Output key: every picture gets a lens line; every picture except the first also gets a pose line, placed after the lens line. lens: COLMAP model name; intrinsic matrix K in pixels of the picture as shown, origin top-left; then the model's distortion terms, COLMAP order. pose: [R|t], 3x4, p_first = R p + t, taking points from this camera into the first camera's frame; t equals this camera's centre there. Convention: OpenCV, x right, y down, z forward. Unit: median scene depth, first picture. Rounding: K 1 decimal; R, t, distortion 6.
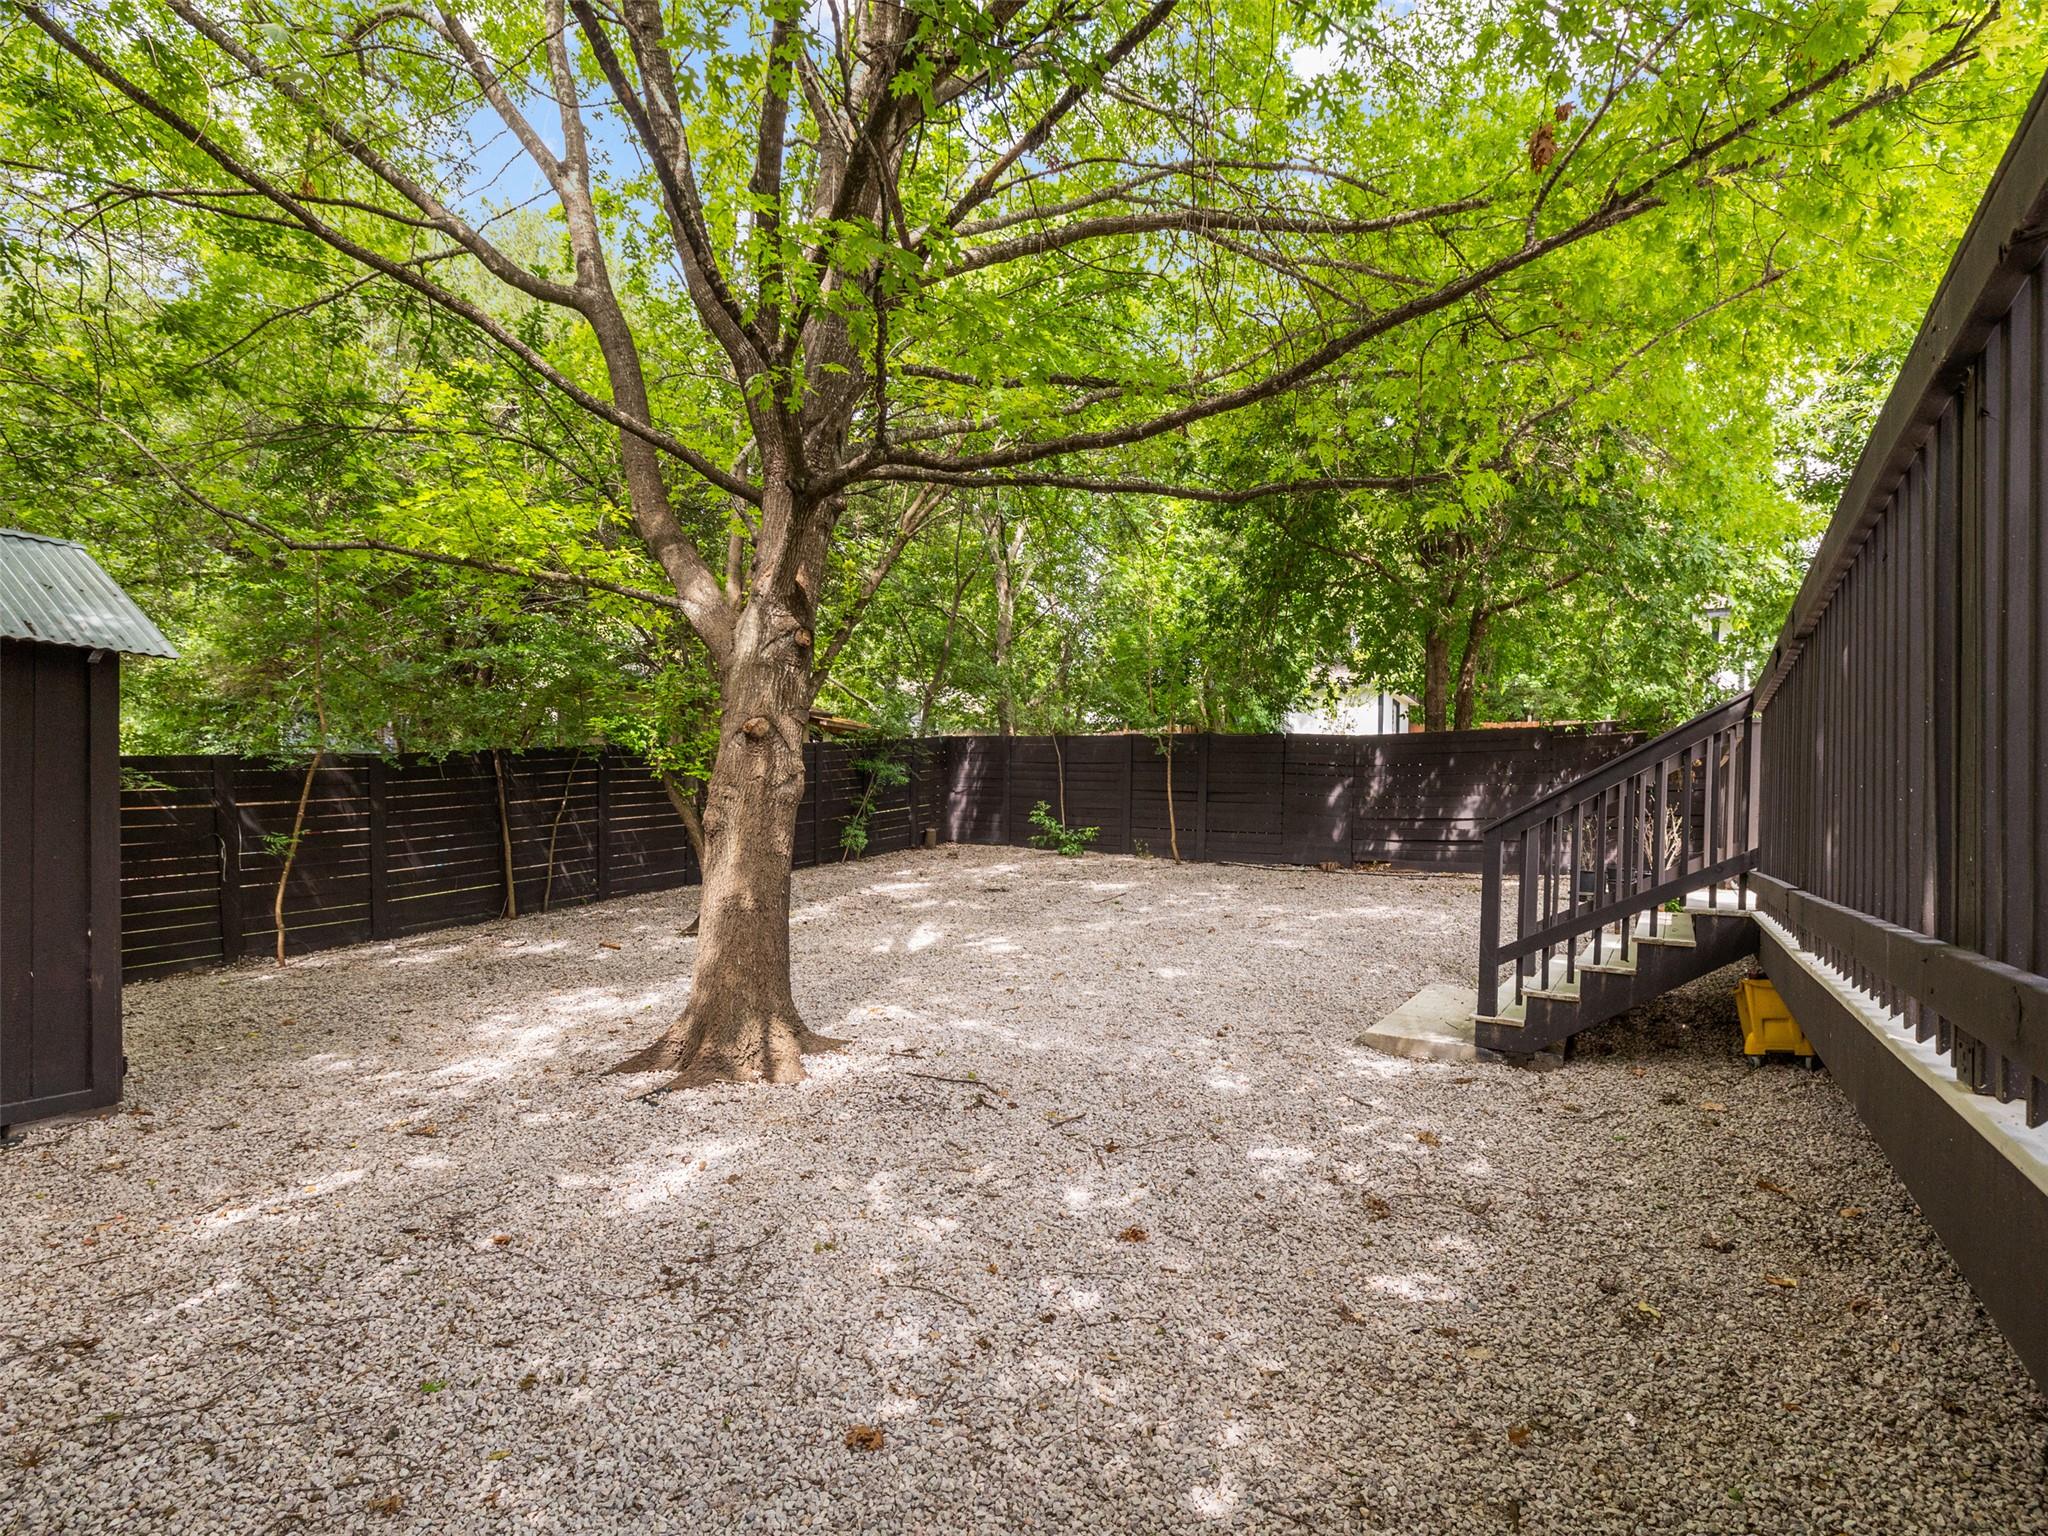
lens RADIAL K [[975.3, 0, 1028.8], [0, 975.3, 756.5], [0, 0, 1]] dist [-0.002142, 0.000142]
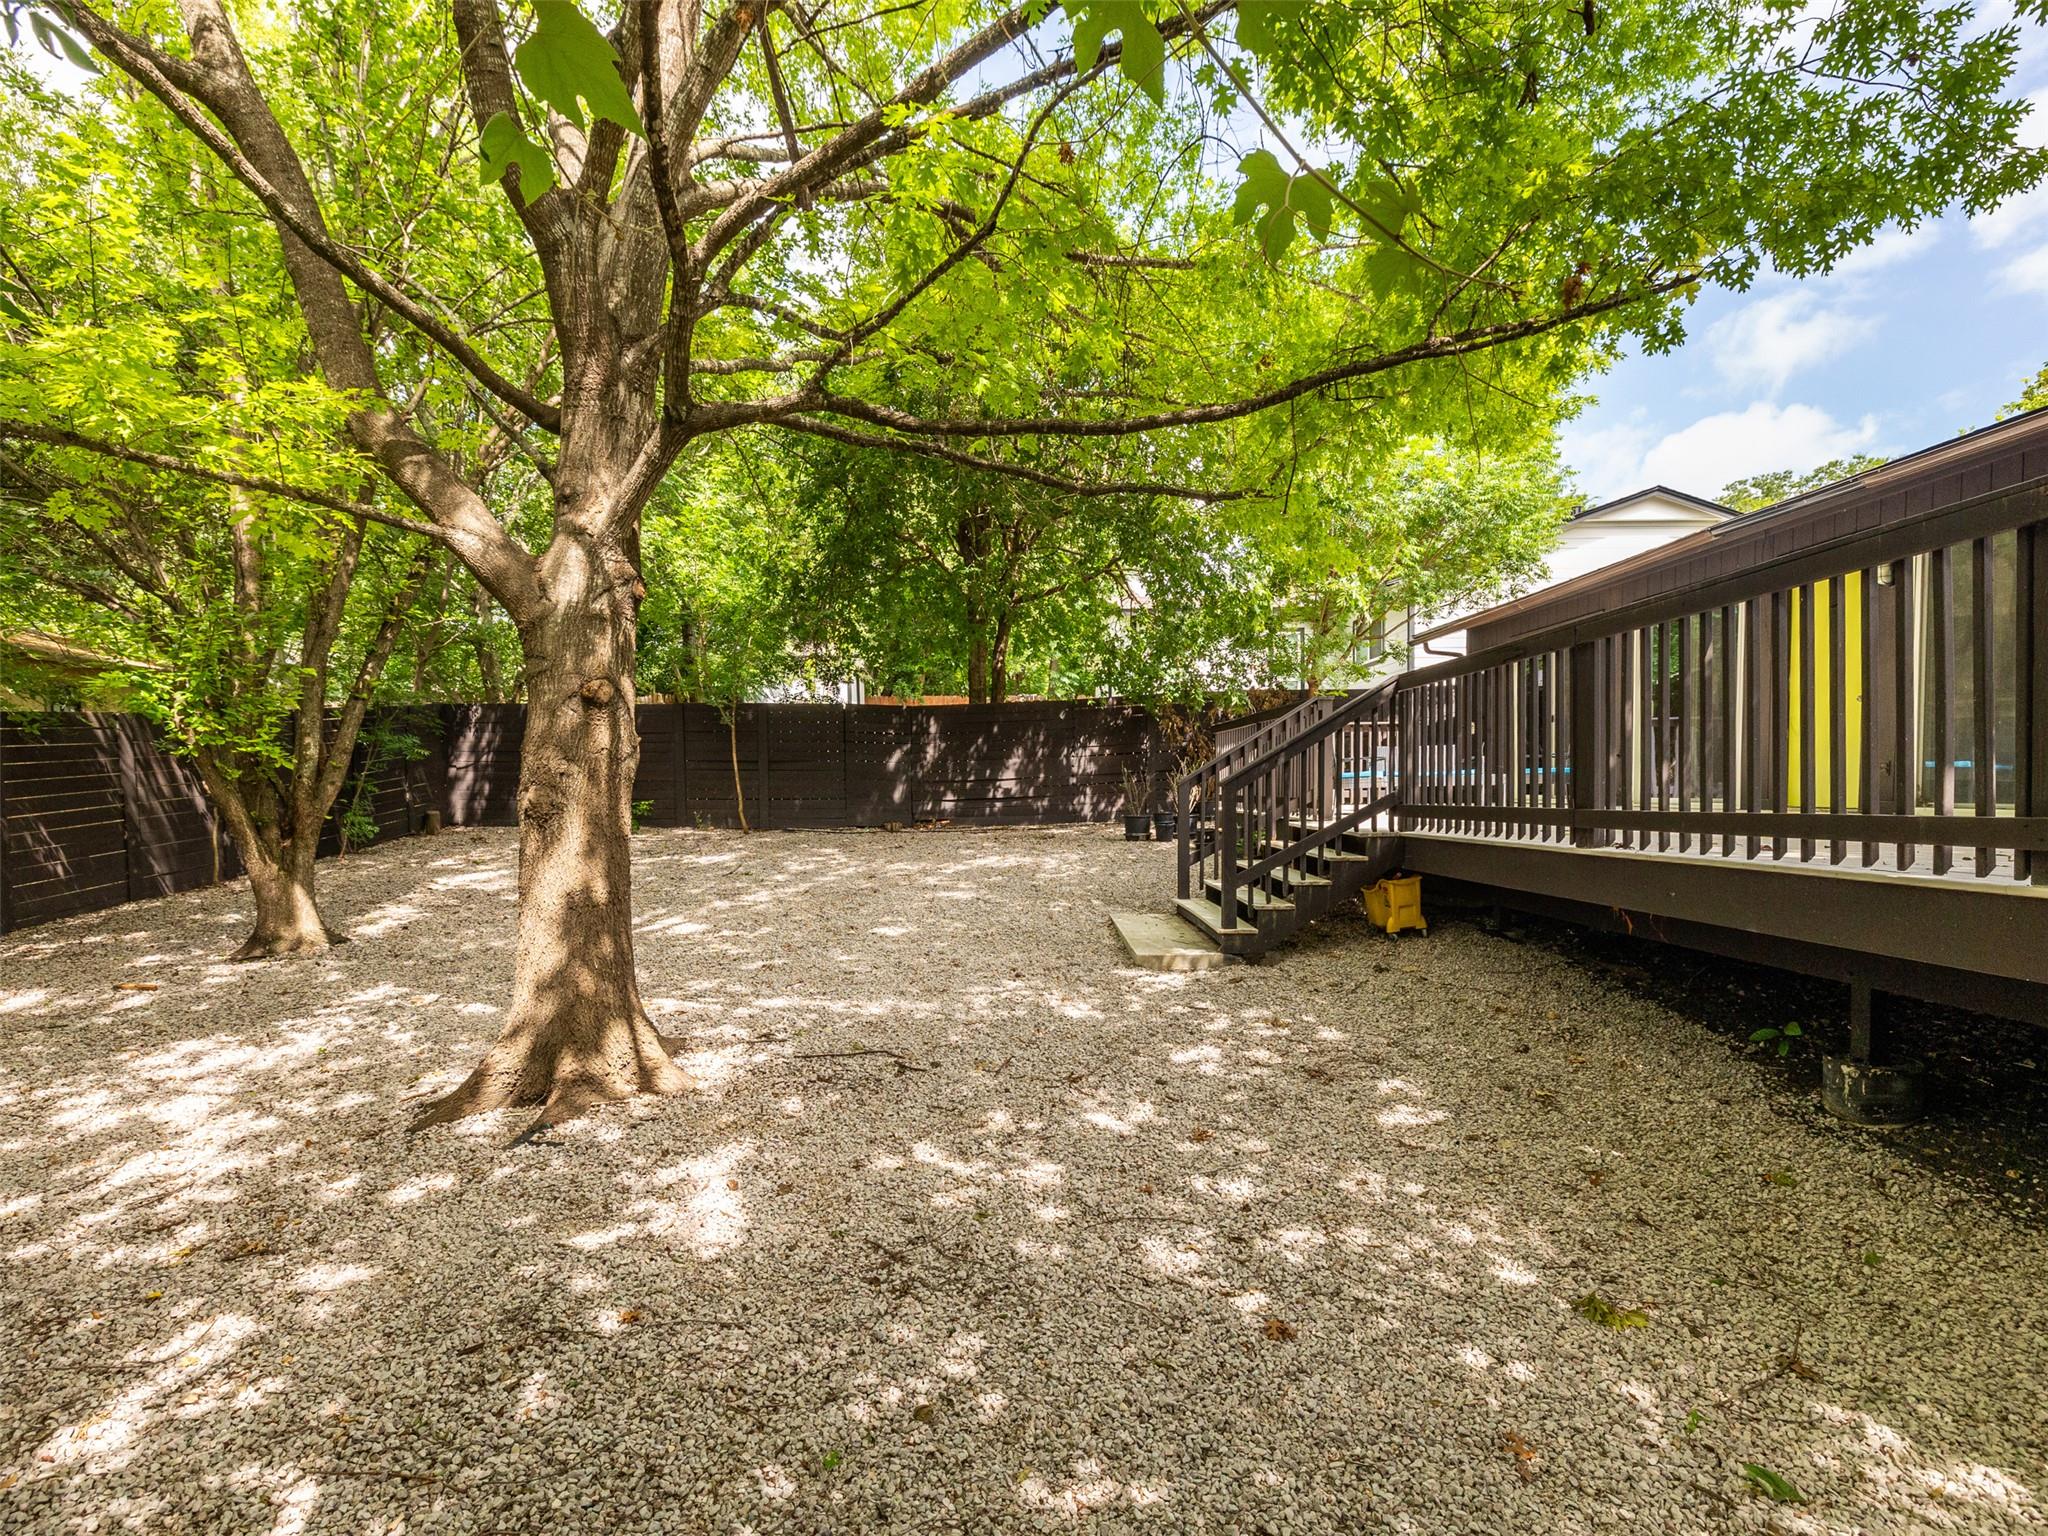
lens RADIAL K [[945.8, 0, 1023.4], [0, 945.8, 759.7], [0, 0, 1]] dist [-0.000429, 0.000025]
pose [[0.851987, -0.020828, 0.523148, -0.397246], [0.002215, 0.999343, 0.036180, 0.001502], [-0.523558, -0.029666, 0.851474, 0.099998]]
